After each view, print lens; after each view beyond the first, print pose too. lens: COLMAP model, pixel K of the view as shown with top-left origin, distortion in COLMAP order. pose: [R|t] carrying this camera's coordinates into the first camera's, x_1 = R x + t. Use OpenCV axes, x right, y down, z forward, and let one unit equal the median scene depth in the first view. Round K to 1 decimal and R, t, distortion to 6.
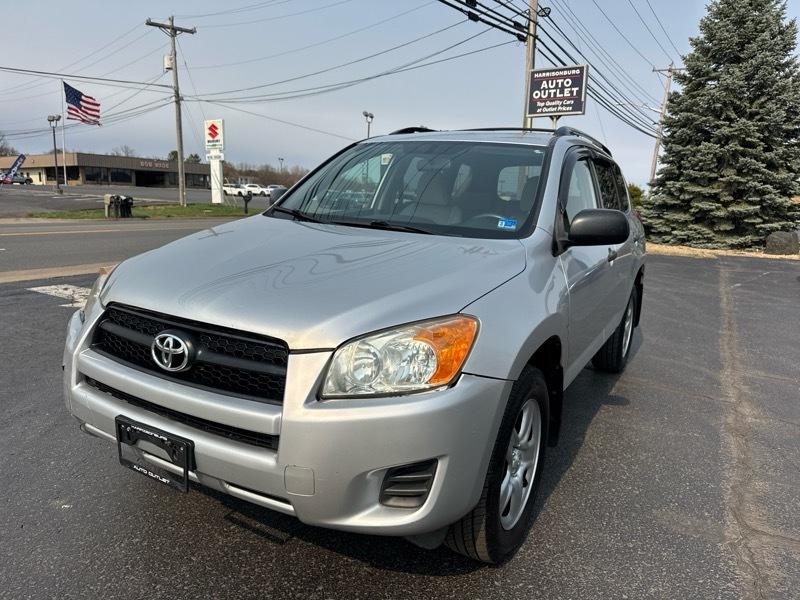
lens RADIAL K [[566.2, 0, 404.8], [0, 566.2, 299.8], [0, 0, 1]] dist [0.004593, -0.000593]
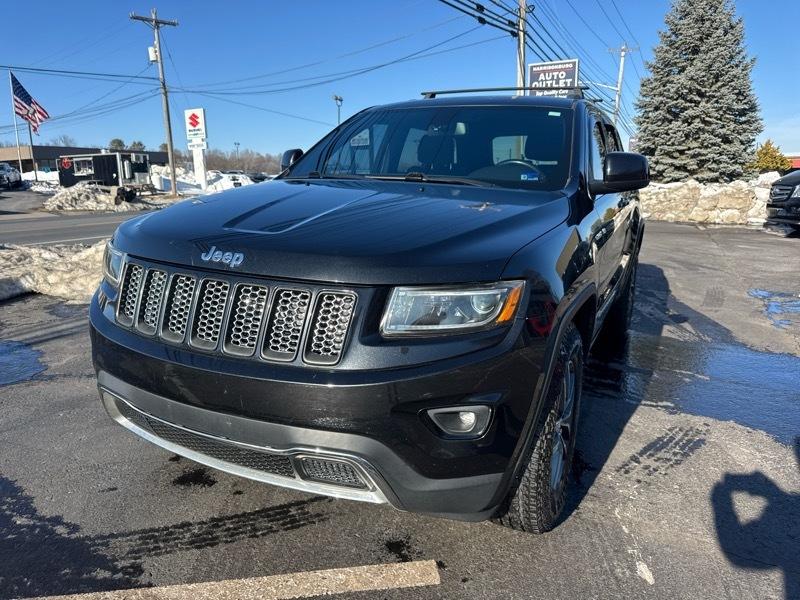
lens RADIAL K [[570.5, 0, 402.2], [0, 570.5, 301.1], [0, 0, 1]] dist [-0.007415, 0.003937]
pose [[0.996049, -0.054284, 0.070287, -0.129310], [0.051774, 0.997971, 0.037061, 0.021804], [-0.072157, -0.033276, 0.996838, -0.147122]]
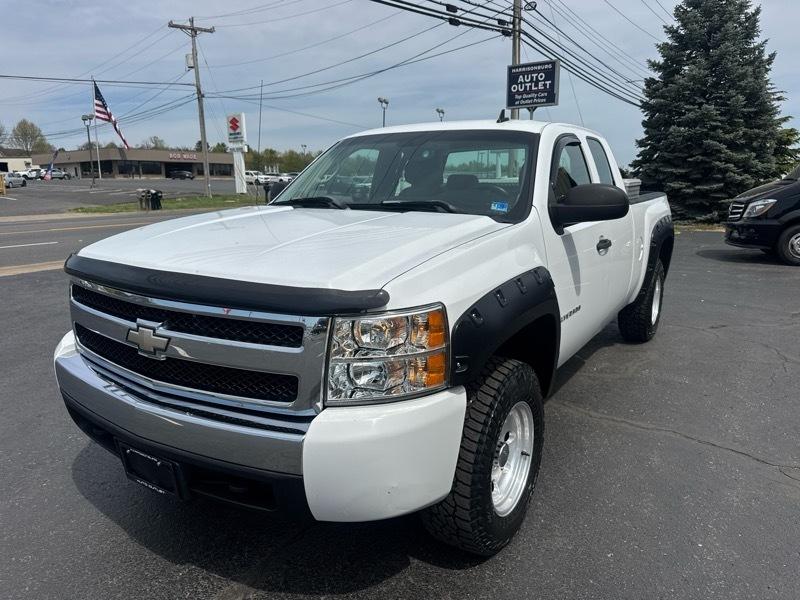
lens RADIAL K [[569.4, 0, 398.5], [0, 569.4, 302.3], [0, 0, 1]] dist [-0.001913, -0.001673]
pose [[0.997922, -0.018391, -0.061760, 0.060003], [0.020460, 0.999244, 0.033043, 0.009099], [0.061105, -0.034238, 0.997544, -0.108765]]
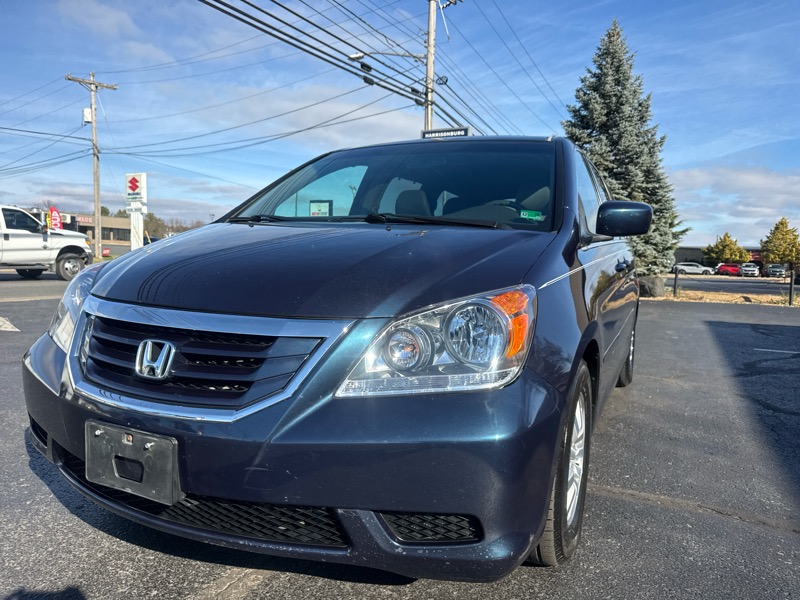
lens RADIAL K [[564.3, 0, 404.7], [0, 564.3, 302.1], [0, 0, 1]] dist [0.072229, -0.133820]
pose [[0.994174, -0.004105, 0.107711, 0.059505], [0.014494, 0.995291, -0.095841, 0.025031], [-0.106810, 0.096843, 0.989552, -0.041378]]
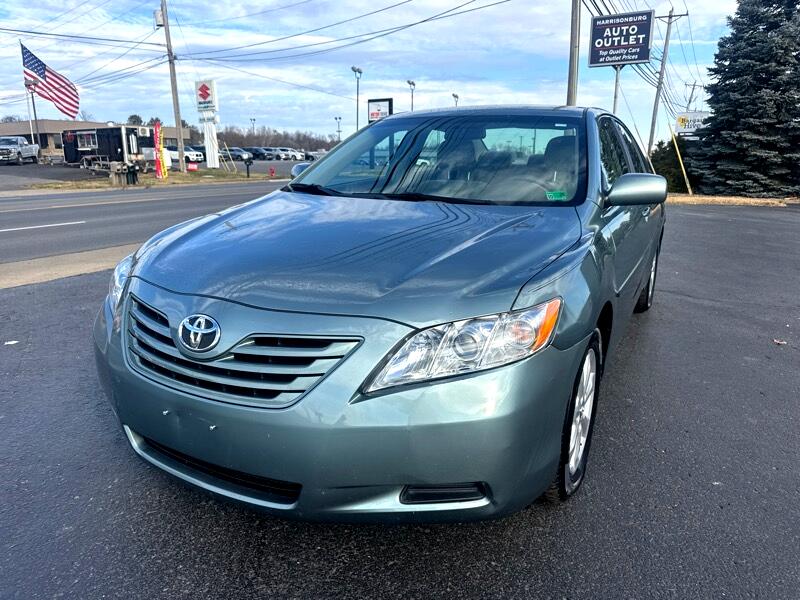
lens RADIAL K [[567.8, 0, 398.9], [0, 567.8, 300.5], [0, 0, 1]] dist [0.005224, -0.010220]
pose [[0.998508, -0.039971, 0.037204, -0.141585], [0.037270, 0.996803, 0.070675, -0.003486], [-0.039910, -0.069183, 0.996805, 0.011060]]
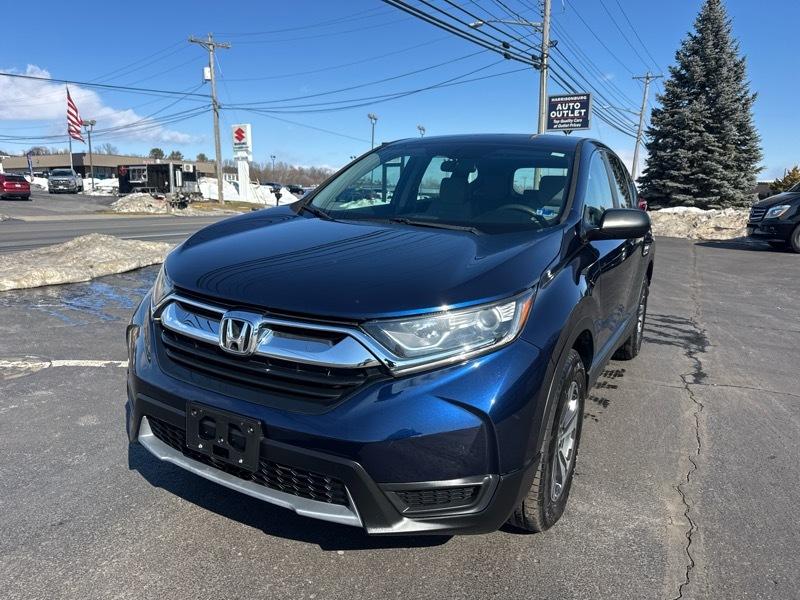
lens RADIAL K [[566.7, 0, 400.2], [0, 566.7, 302.2], [0, 0, 1]] dist [0.004724, -0.004774]
pose [[0.999552, -0.014782, 0.026020, -0.142016], [0.014468, 0.999821, 0.012204, 0.046484], [-0.026196, -0.011822, 0.999587, -0.271932]]
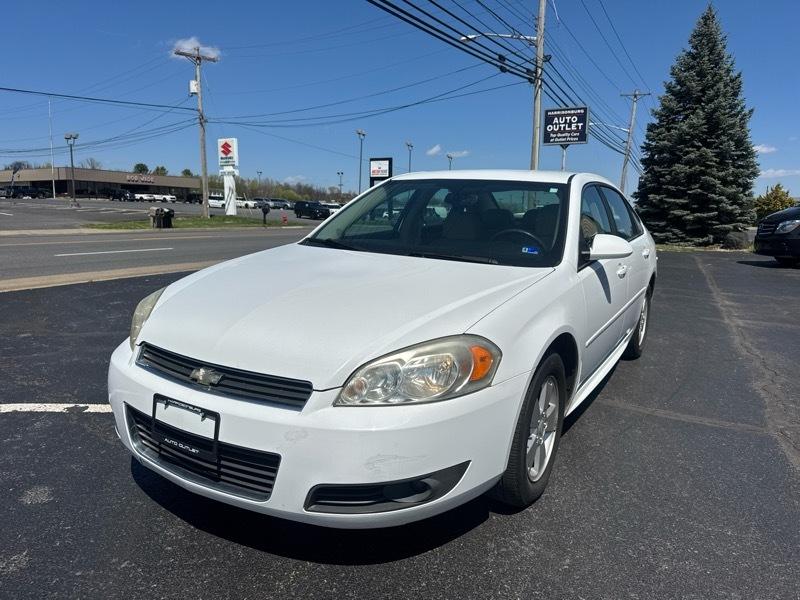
lens RADIAL K [[567.8, 0, 398.9], [0, 567.8, 300.5], [0, 0, 1]] dist [0.005224, -0.010220]
pose [[0.998685, -0.013598, 0.049438, -0.156319], [0.014533, 0.999721, -0.018598, 0.043434], [-0.049171, 0.019292, 0.998604, -0.233114]]
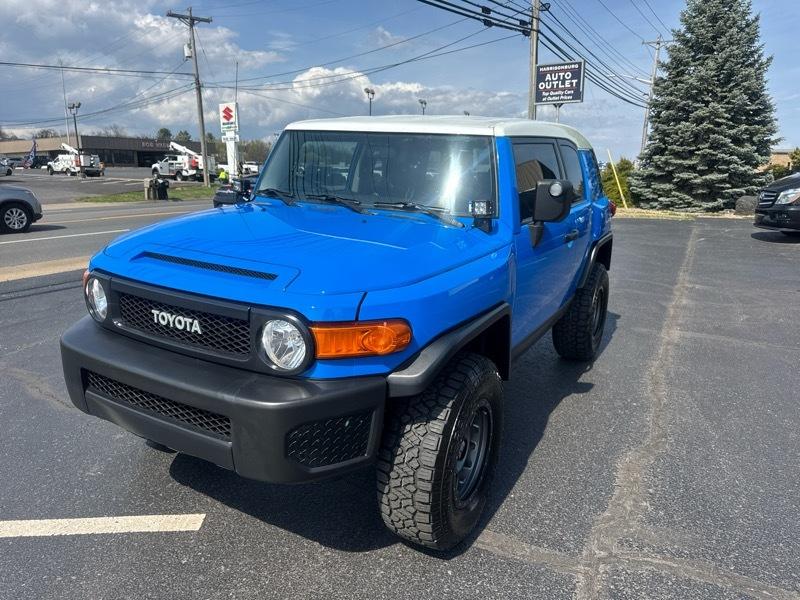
lens RADIAL K [[568.4, 0, 401.0], [0, 568.4, 301.3], [0, 0, 1]] dist [-0.002106, 0.000243]
pose [[0.999542, -0.030157, 0.002470, -0.068050], [0.029993, 0.998253, 0.050899, 0.016181], [-0.004001, -0.050801, 0.998701, -0.181060]]
